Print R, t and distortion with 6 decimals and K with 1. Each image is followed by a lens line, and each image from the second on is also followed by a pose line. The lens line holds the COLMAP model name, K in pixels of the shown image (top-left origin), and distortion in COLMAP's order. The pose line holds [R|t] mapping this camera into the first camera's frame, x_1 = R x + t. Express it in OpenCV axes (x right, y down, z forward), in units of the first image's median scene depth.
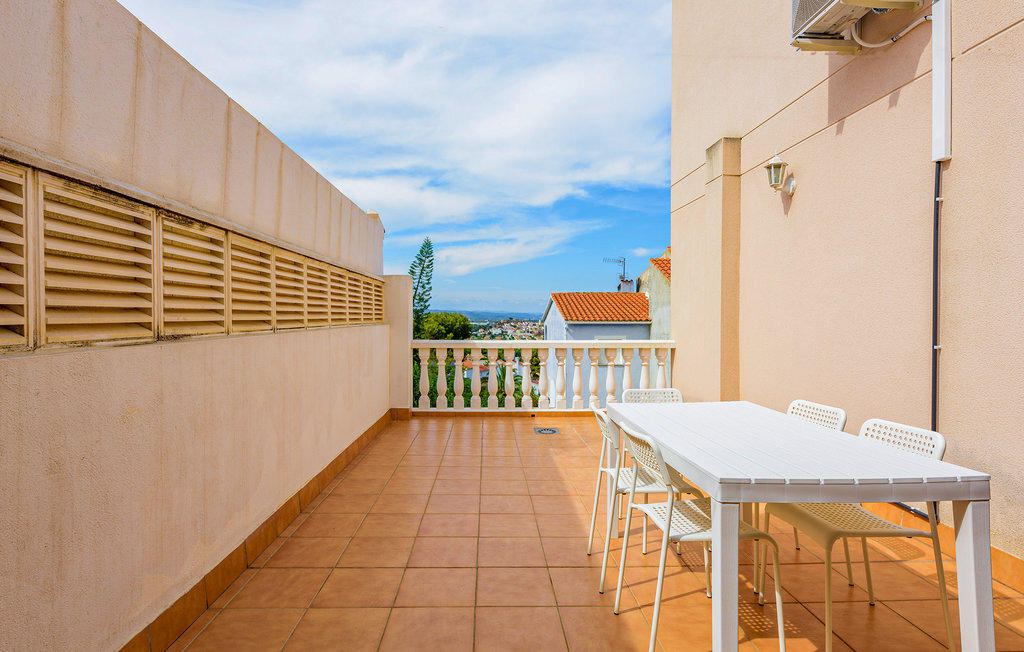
lens RADIAL K [[518.8, 0, 507.1], [0, 518.8, 321.7], [0, 0, 1]] dist [-0.000674, 0.000252]
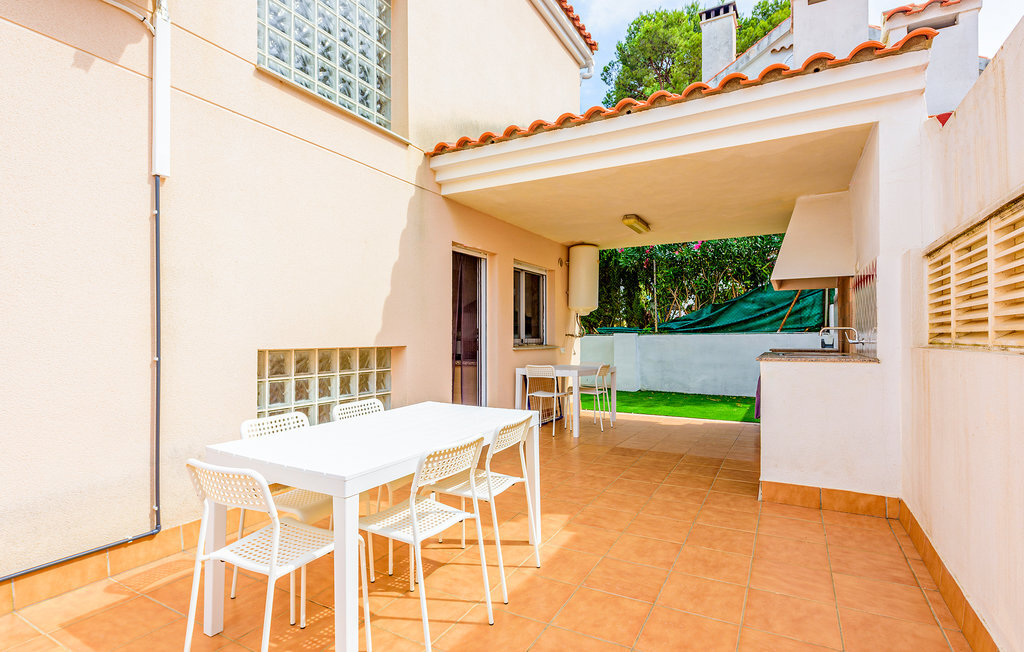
lens RADIAL K [[518.8, 0, 507.1], [0, 518.8, 321.7], [0, 0, 1]] dist [-0.000674, 0.000252]
pose [[-0.863157, 0.013588, 0.504754, -0.113696], [0.005387, 0.999829, -0.017703, -0.000514], [-0.504908, -0.012561, -0.863082, 0.654481]]
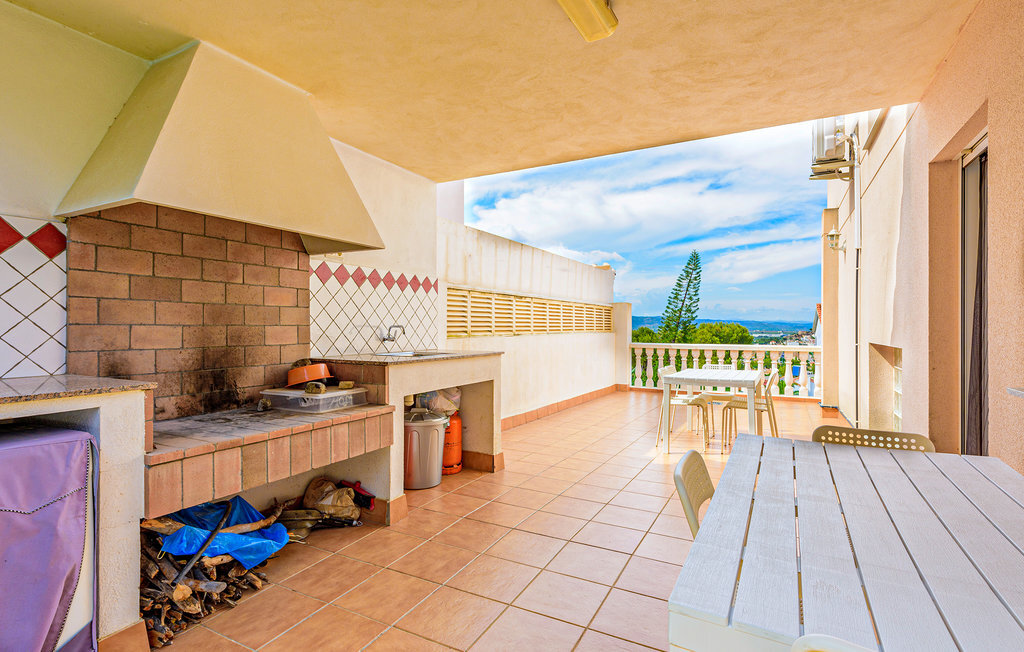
lens RADIAL K [[518.8, 0, 507.1], [0, 518.8, 321.7], [0, 0, 1]] dist [-0.000674, 0.000252]
pose [[0.866864, -0.004257, -0.498527, 0.283655], [-0.005941, 0.999804, -0.018868, 0.003337], [0.498509, 0.019318, 0.866669, -0.572384]]
